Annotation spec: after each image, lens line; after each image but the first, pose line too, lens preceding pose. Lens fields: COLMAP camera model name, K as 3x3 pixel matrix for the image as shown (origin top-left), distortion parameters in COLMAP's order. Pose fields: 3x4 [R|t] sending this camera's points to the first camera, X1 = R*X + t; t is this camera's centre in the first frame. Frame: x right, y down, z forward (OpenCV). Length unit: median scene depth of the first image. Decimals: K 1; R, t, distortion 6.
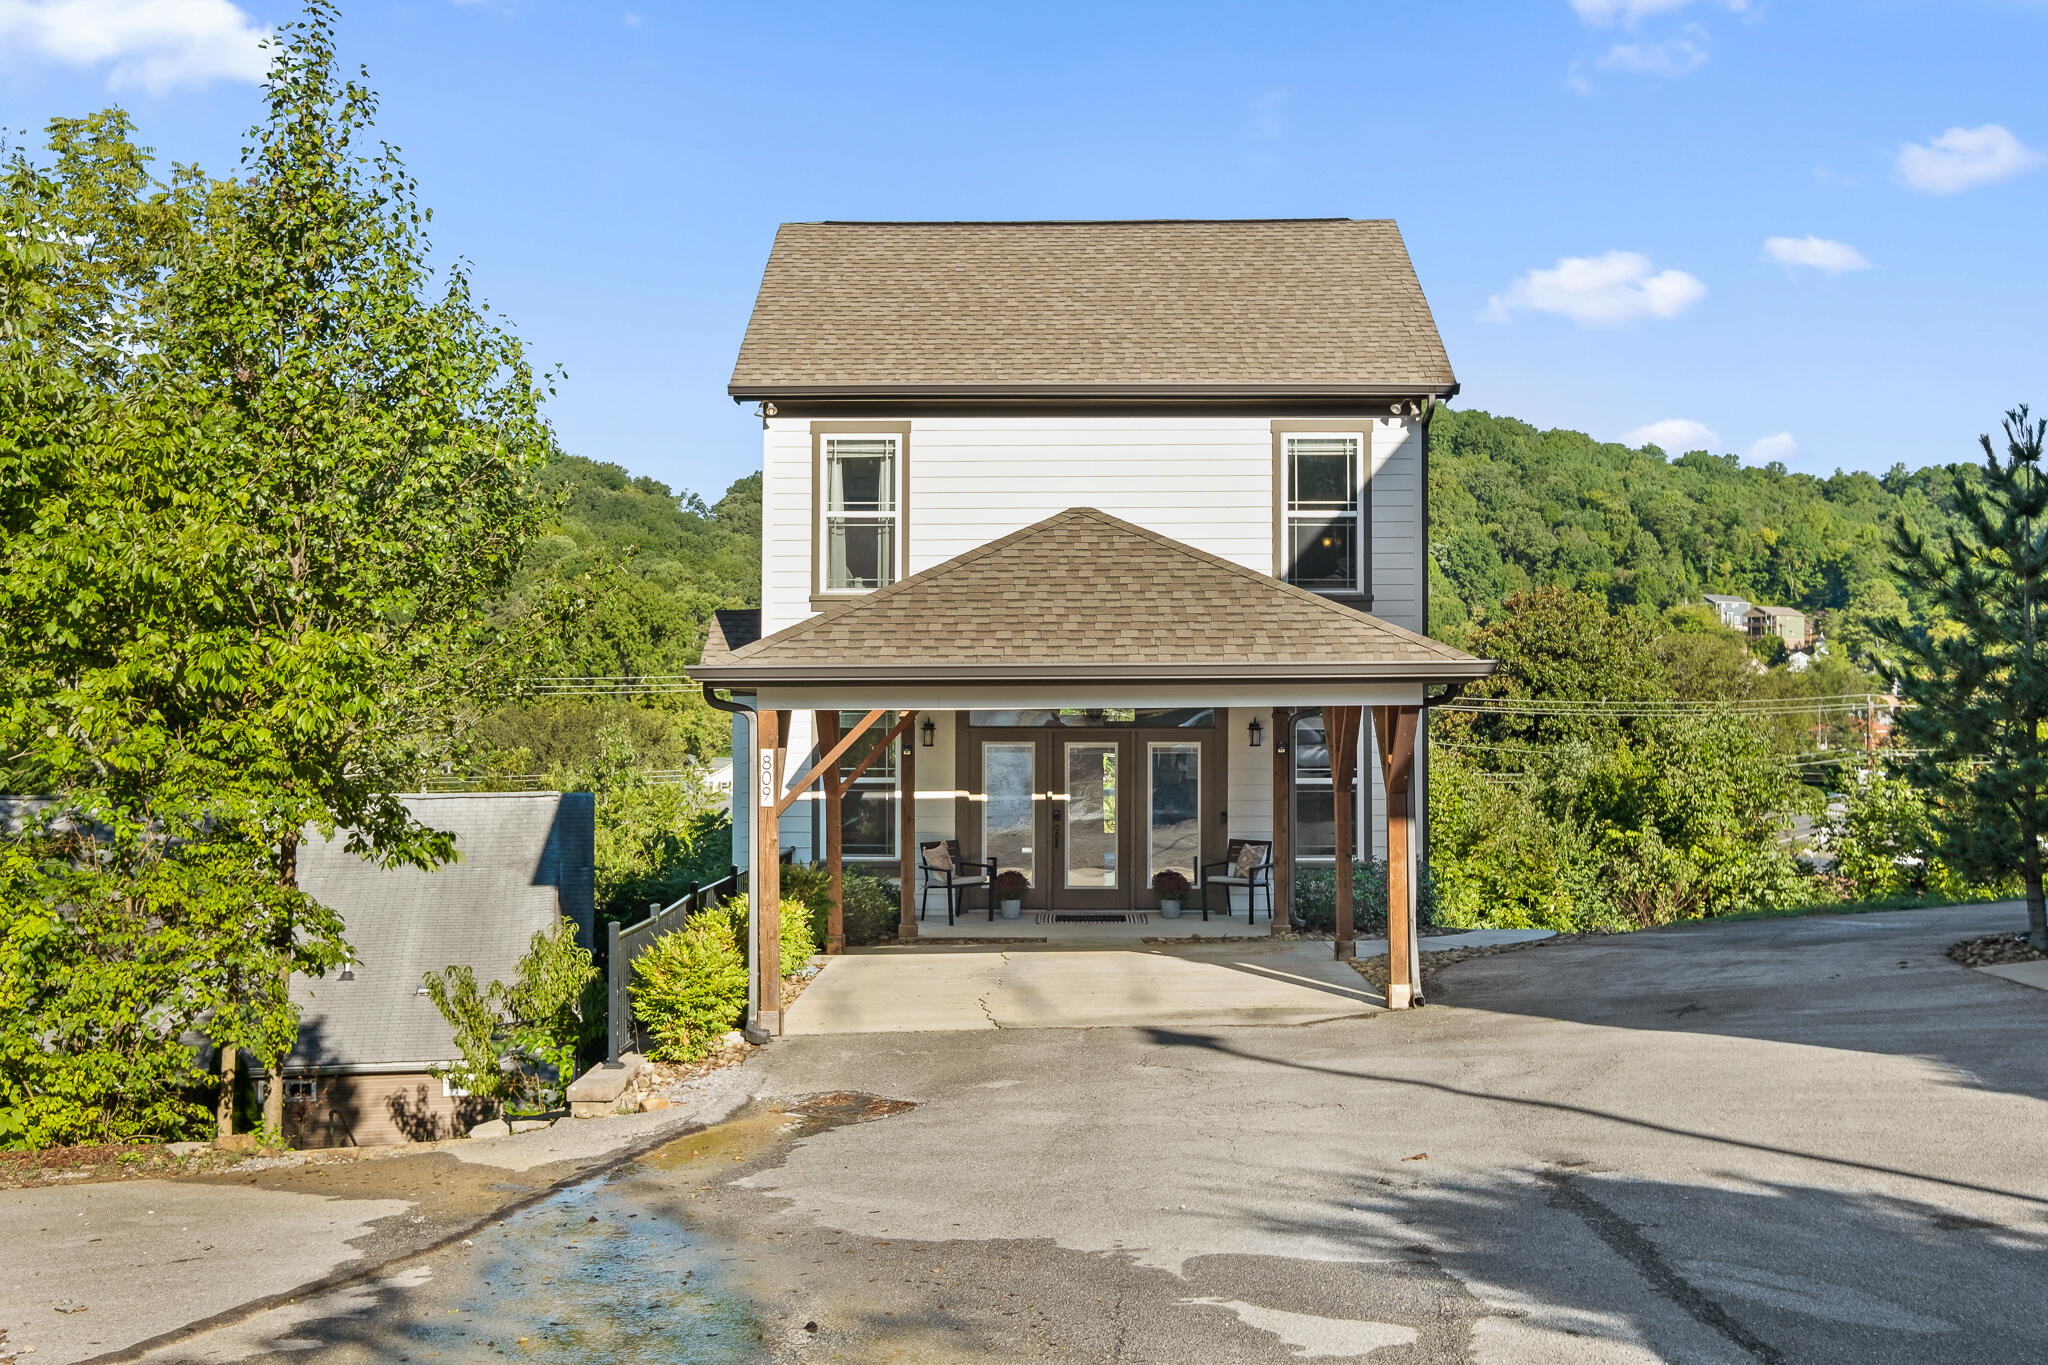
lens RADIAL K [[2156.2, 0, 1024.0], [0, 2156.2, 682.5], [0, 0, 1]] dist [-0.003989, 0.005857]
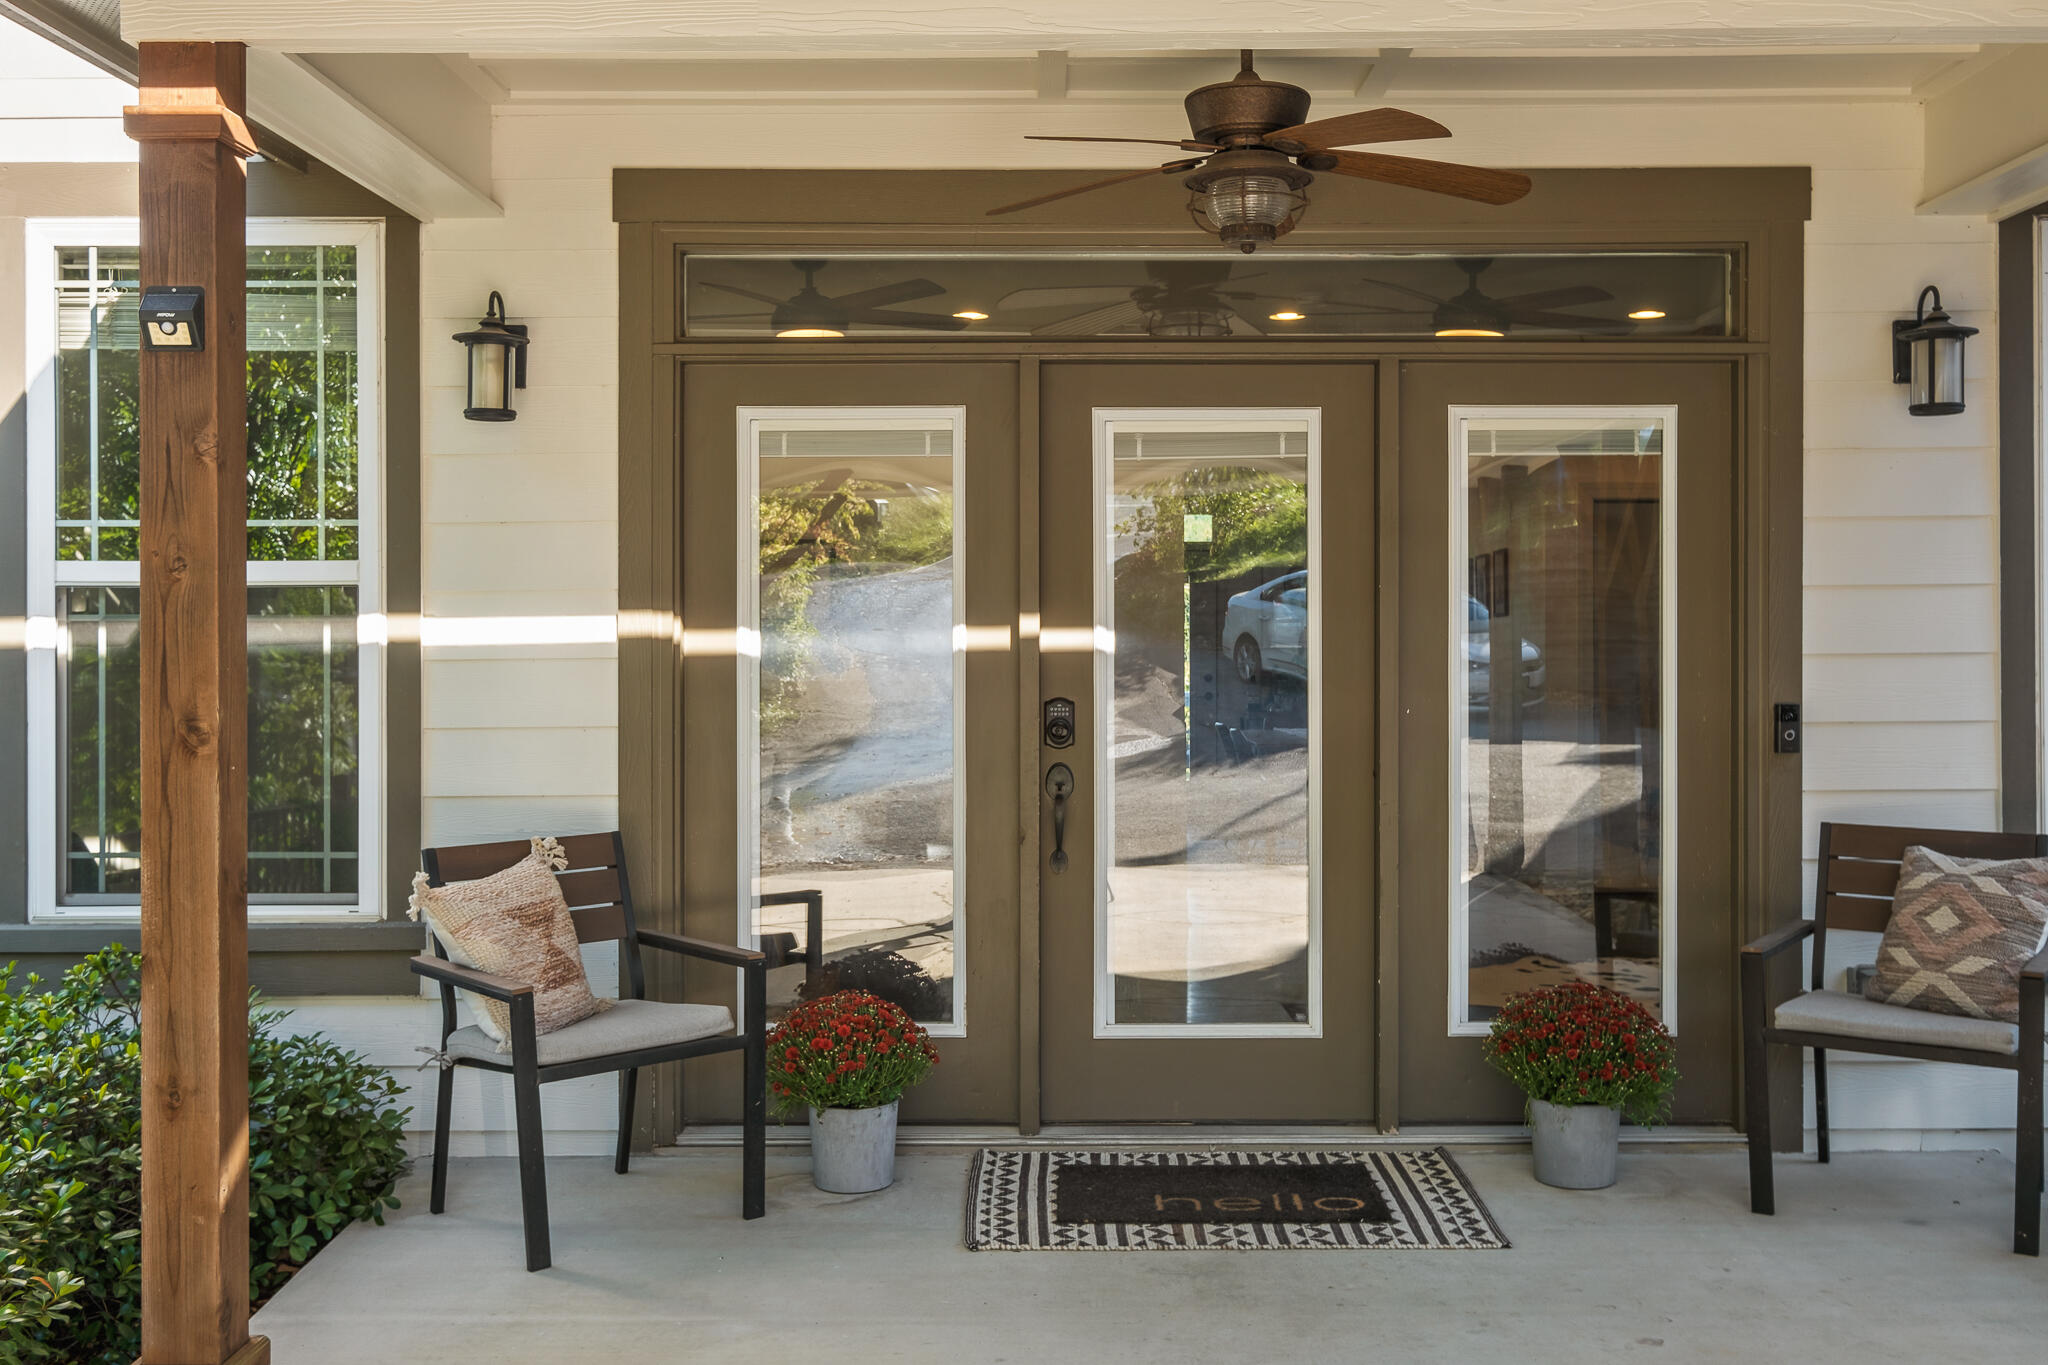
lens RADIAL K [[2156.2, 0, 1024.0], [0, 2156.2, 682.5], [0, 0, 1]] dist [-0.003989, 0.005857]
pose [[0.999529, -0.001281, -0.030649, 0.017801], [0.002759, 0.998832, 0.048245, 0.046588], [0.030551, -0.048307, 0.998365, 0.772642]]
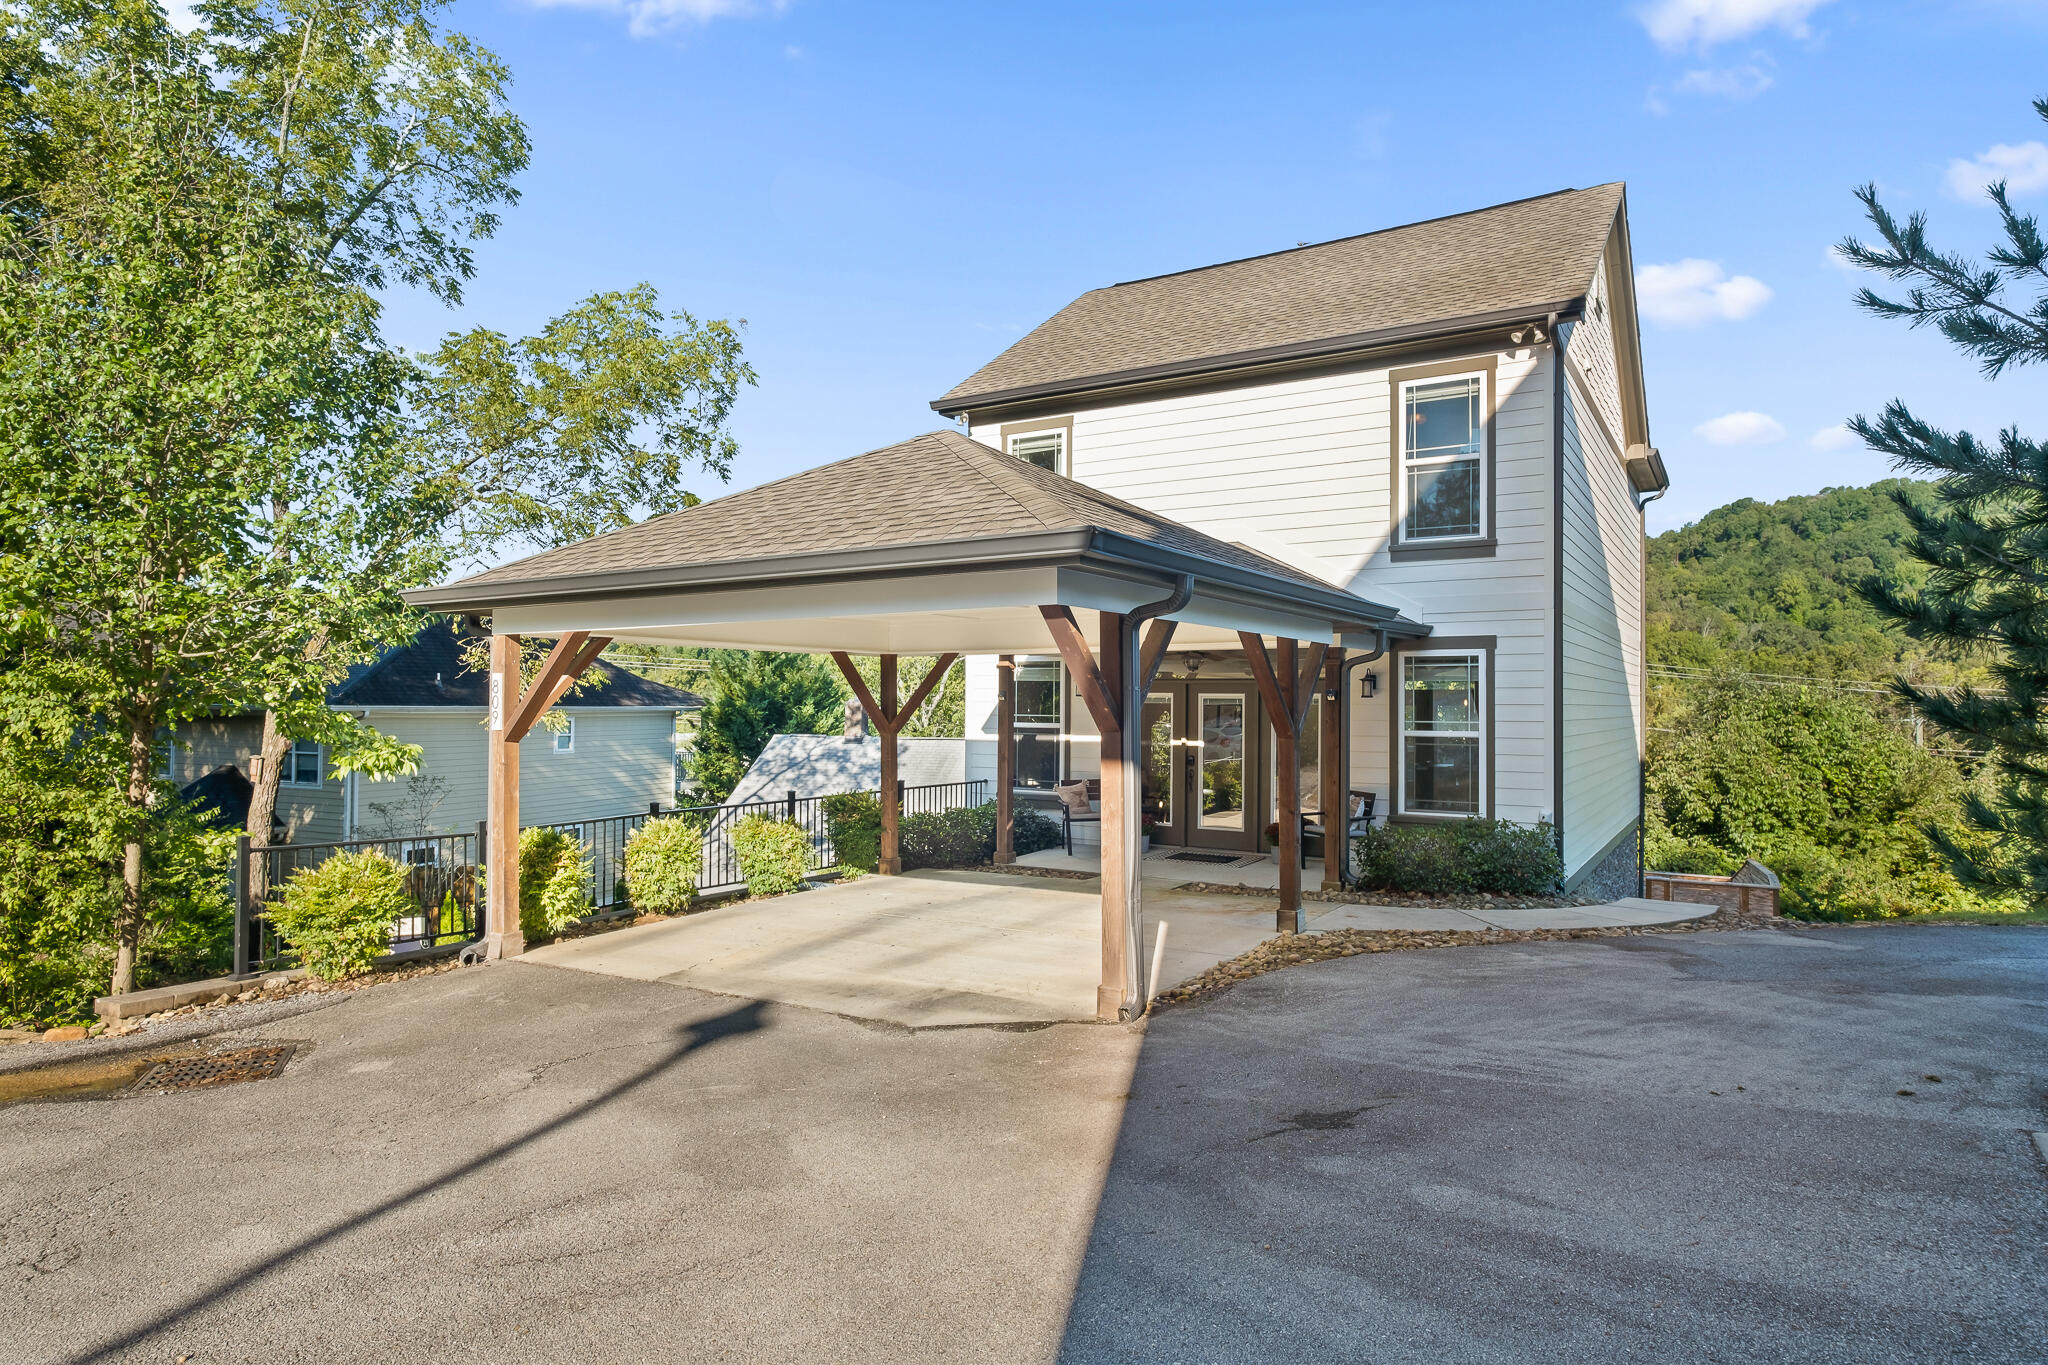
lens RADIAL K [[1175.1, 0, 1024.0], [0, 1175.1, 682.5], [0, 0, 1]] dist [0.000986, -0.000380]
pose [[0.848730, -0.000560, -0.528827, 0.258778], [-0.002784, 0.999981, -0.005527, 0.025901], [0.528820, 0.006163, 0.848712, 0.451789]]
